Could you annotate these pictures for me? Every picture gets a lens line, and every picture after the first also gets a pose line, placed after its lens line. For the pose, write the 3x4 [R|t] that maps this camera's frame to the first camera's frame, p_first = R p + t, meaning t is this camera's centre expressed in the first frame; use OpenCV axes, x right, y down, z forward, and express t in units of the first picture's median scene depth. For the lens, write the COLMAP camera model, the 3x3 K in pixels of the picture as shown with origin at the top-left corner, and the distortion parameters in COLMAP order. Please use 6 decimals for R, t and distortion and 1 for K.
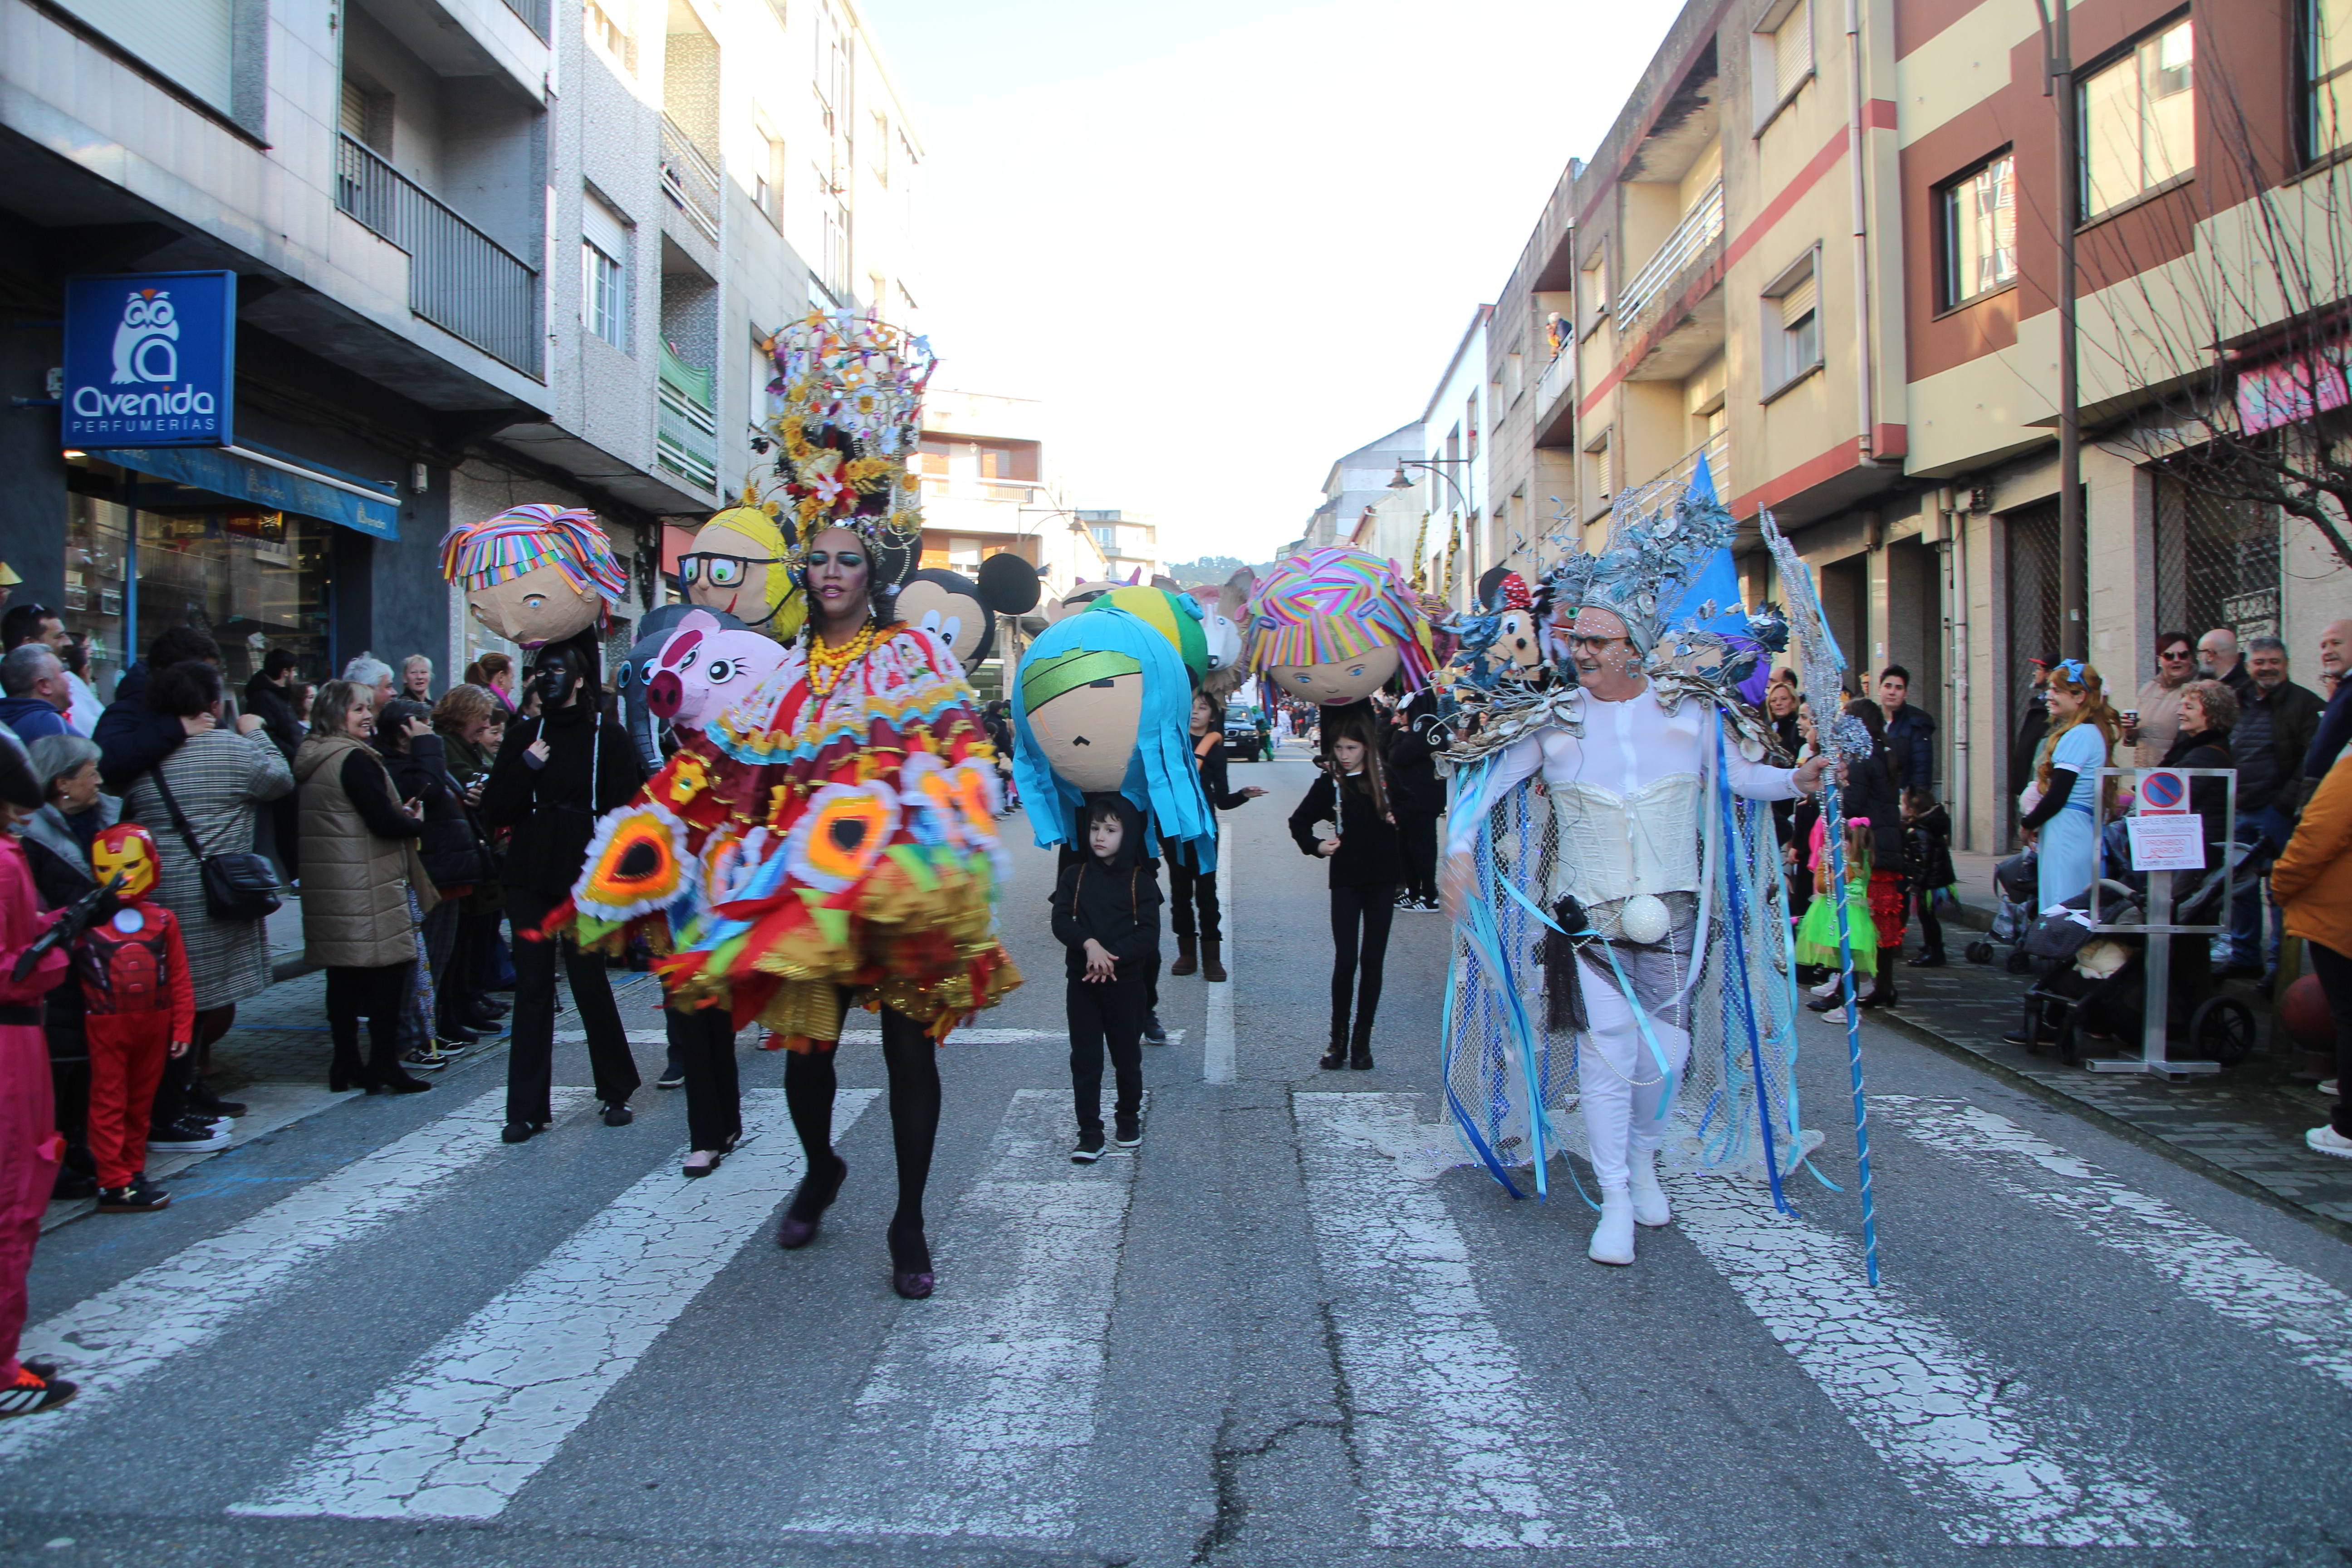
lens RADIAL K [[2258.9, 0, 1176.0], [0, 2258.9, 784.0], [0, 0, 1]] dist [-0.063049, 0.138612]
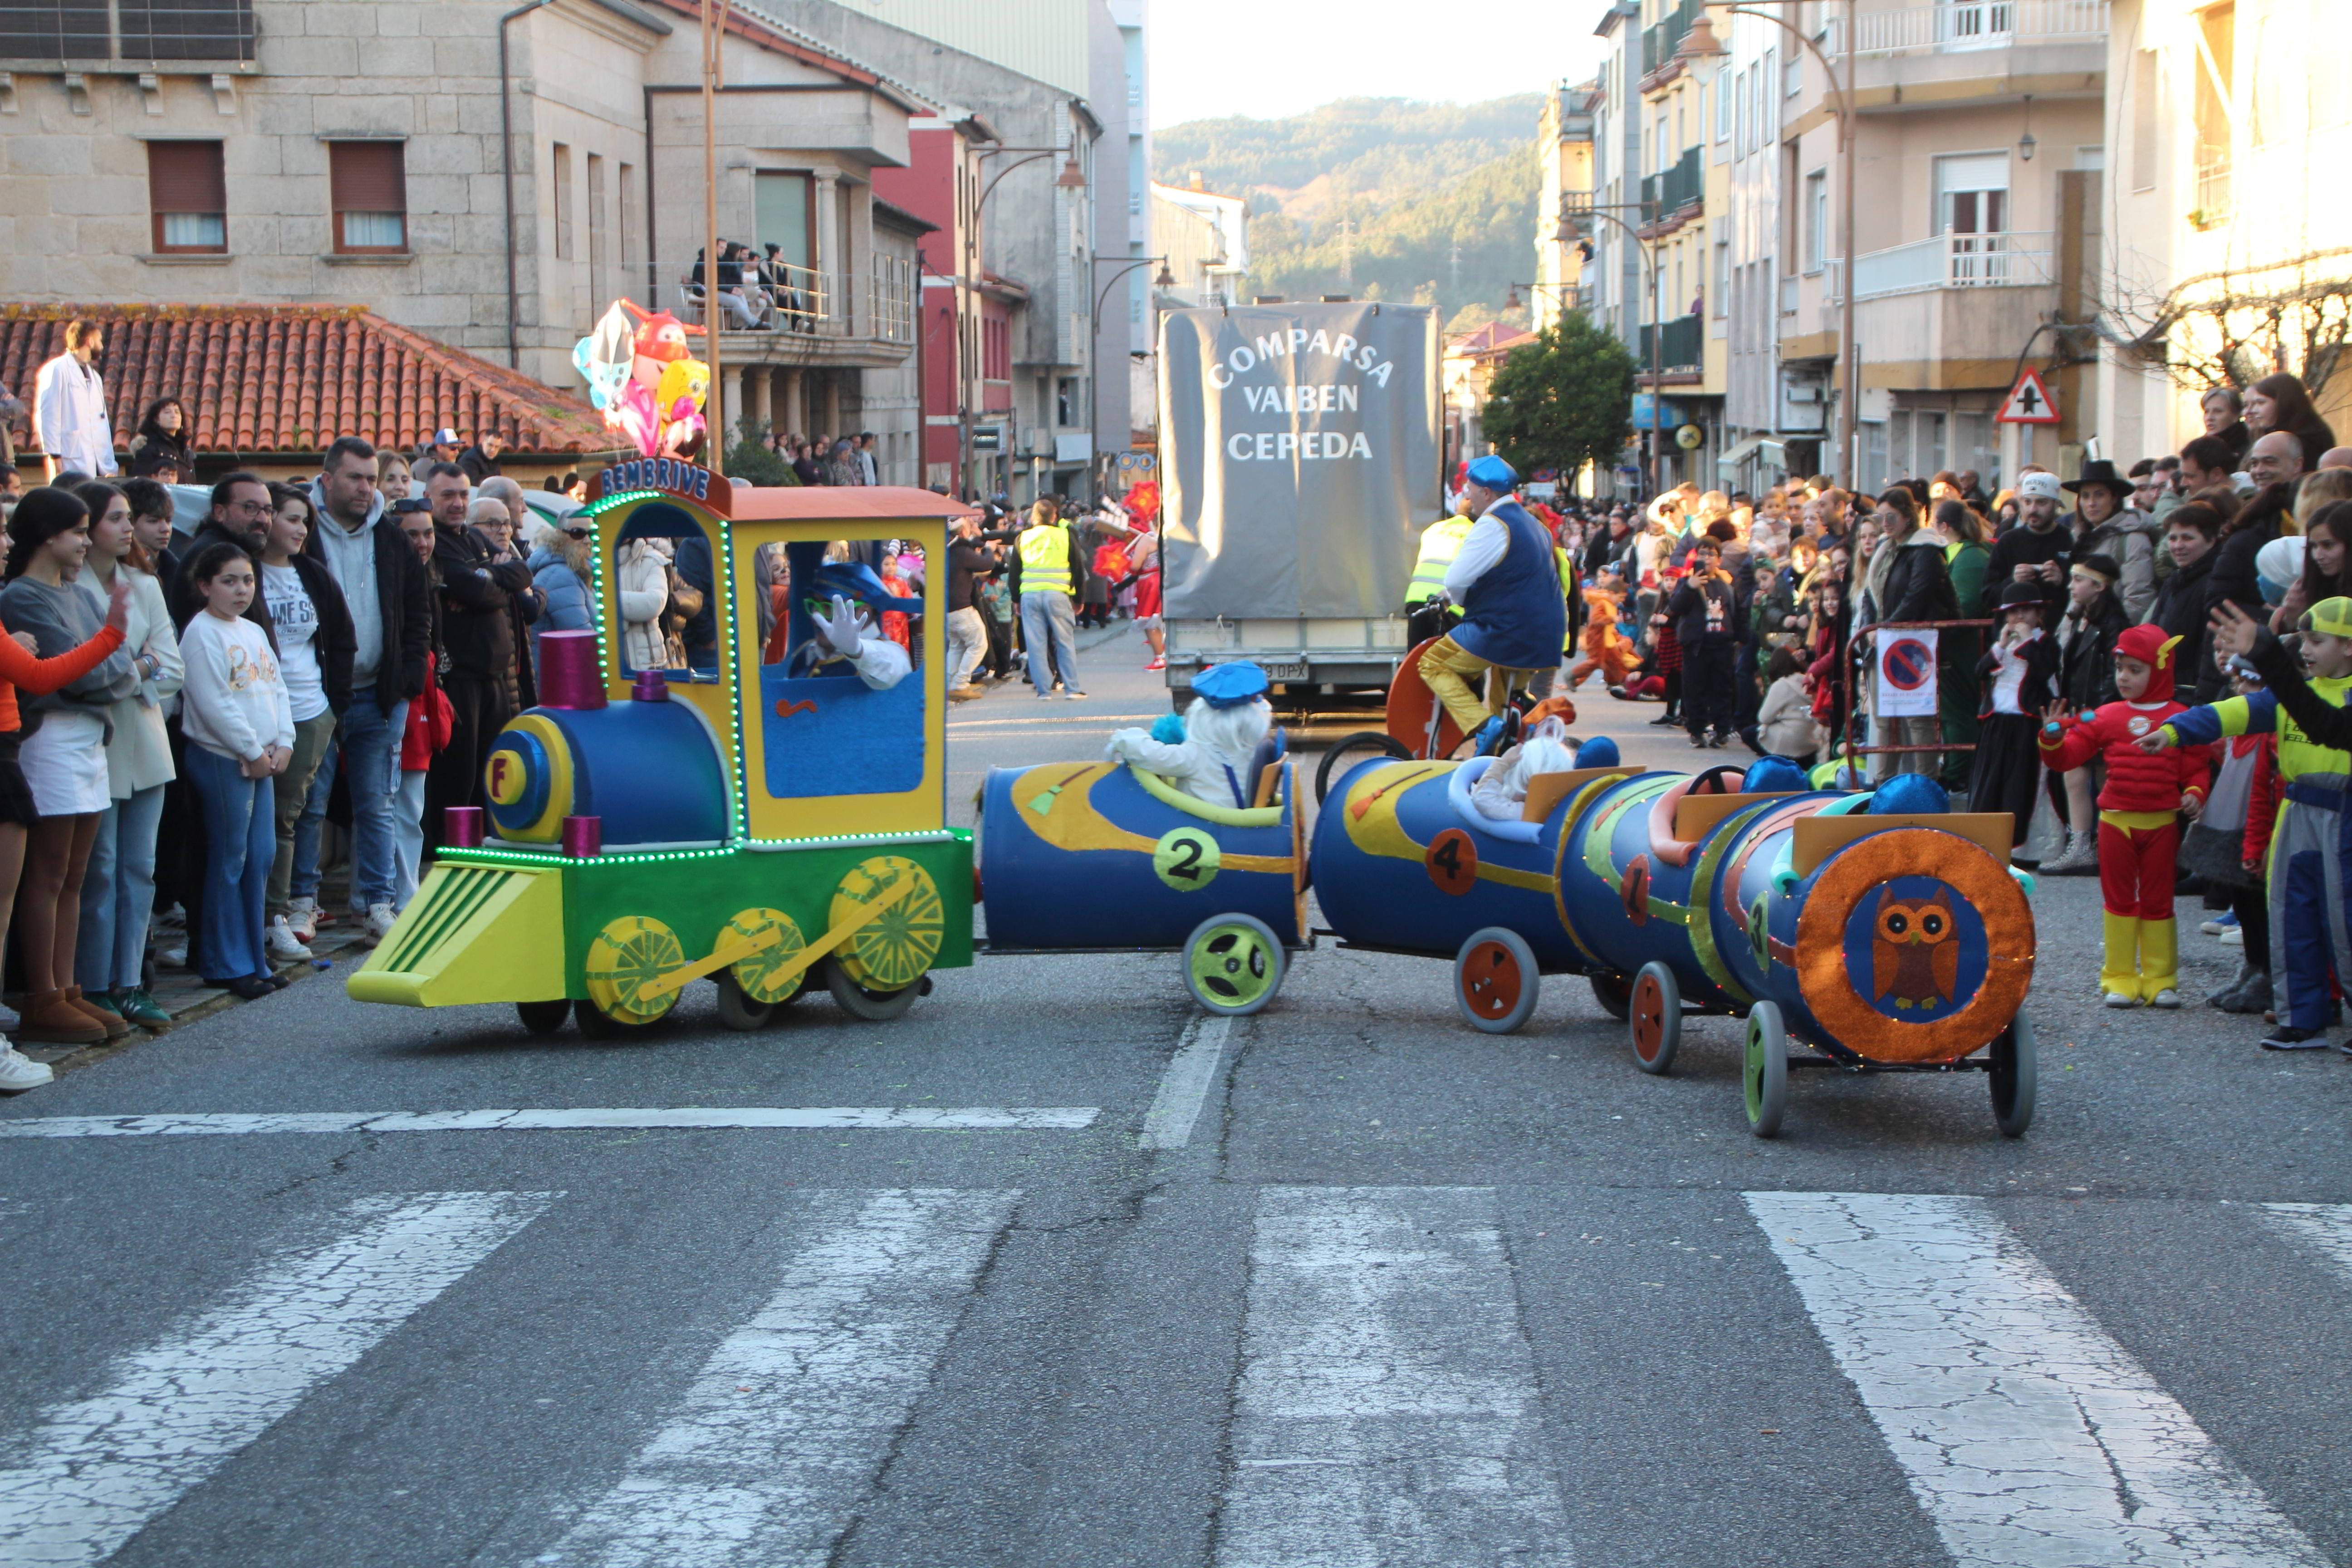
lens RADIAL K [[2258.9, 0, 1176.0], [0, 2258.9, 784.0], [0, 0, 1]] dist [-0.063049, 0.138612]
pose [[-0.999758, 0.003739, 0.021686, -0.019280], [0.006648, 0.990731, 0.135679, -0.045329], [-0.020978, 0.135791, -0.990515, 1.610242]]
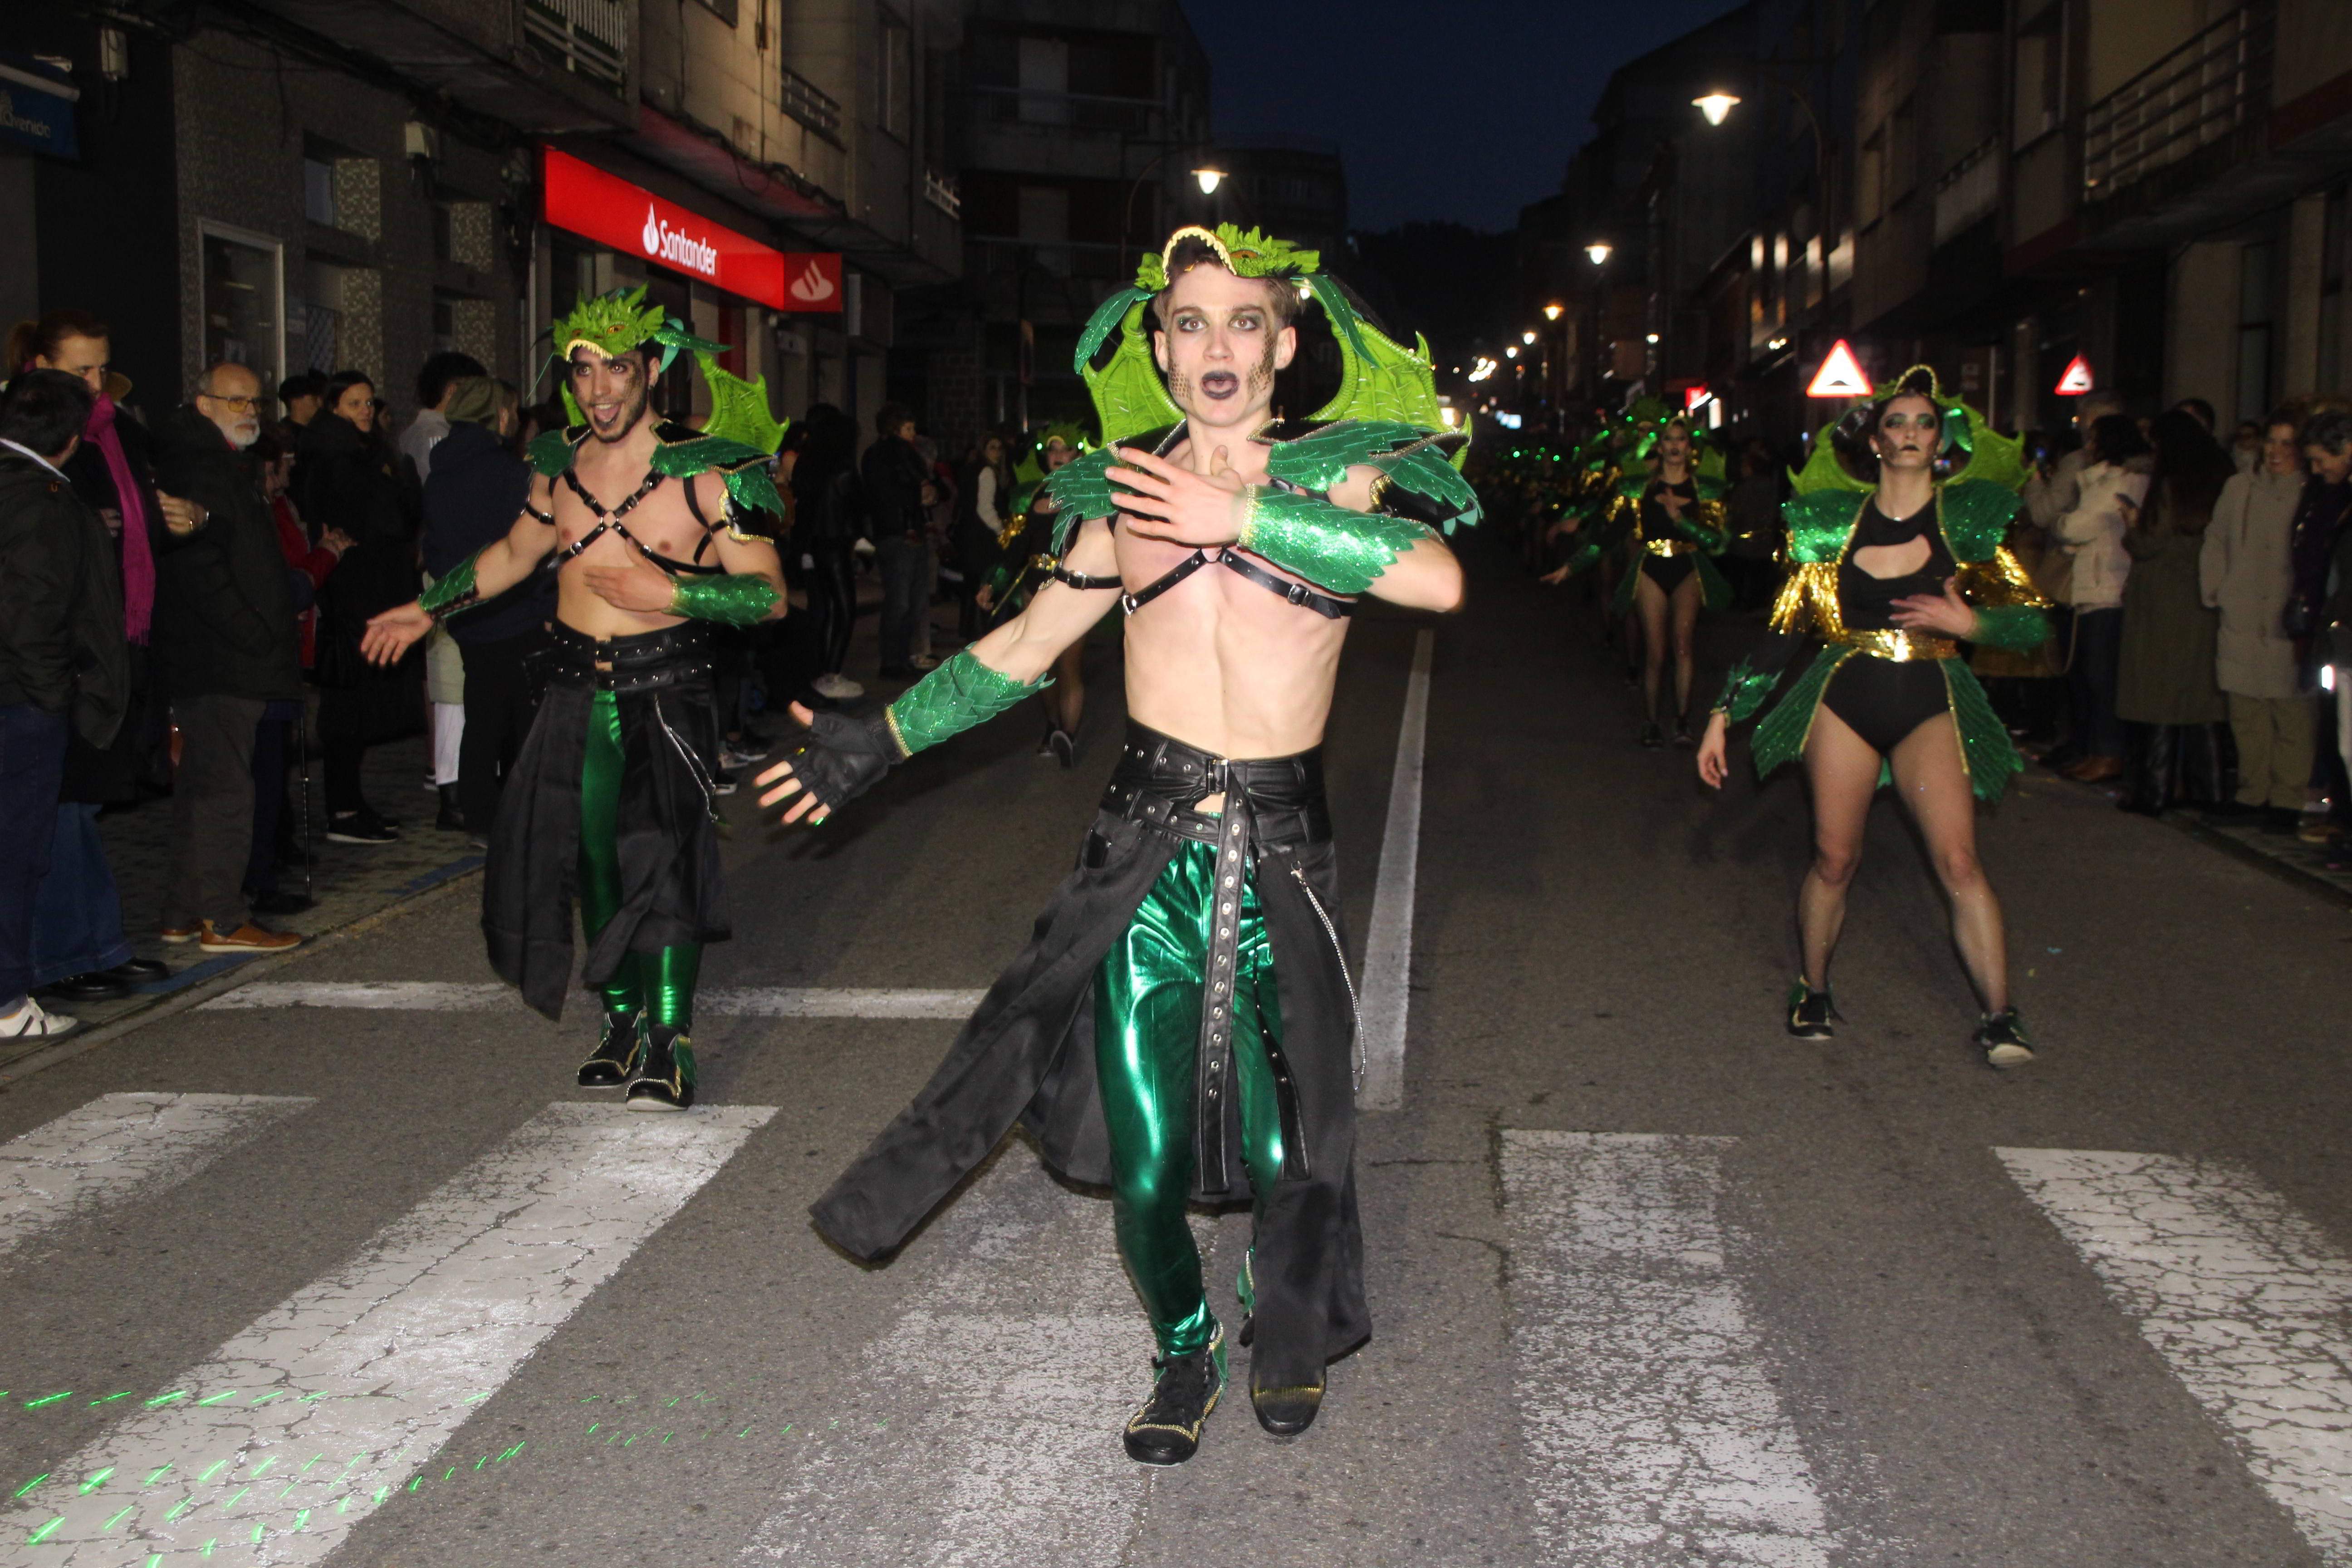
lens RADIAL K [[2961.8, 0, 1176.0], [0, 2961.8, 784.0], [0, 0, 1]] dist [-0.009821, 0.324602]
pose [[0.997108, 0.016206, -0.074245, 0.030006], [-0.010430, 0.996935, 0.077531, -0.006643], [0.075274, -0.076533, 0.994222, 0.327433]]
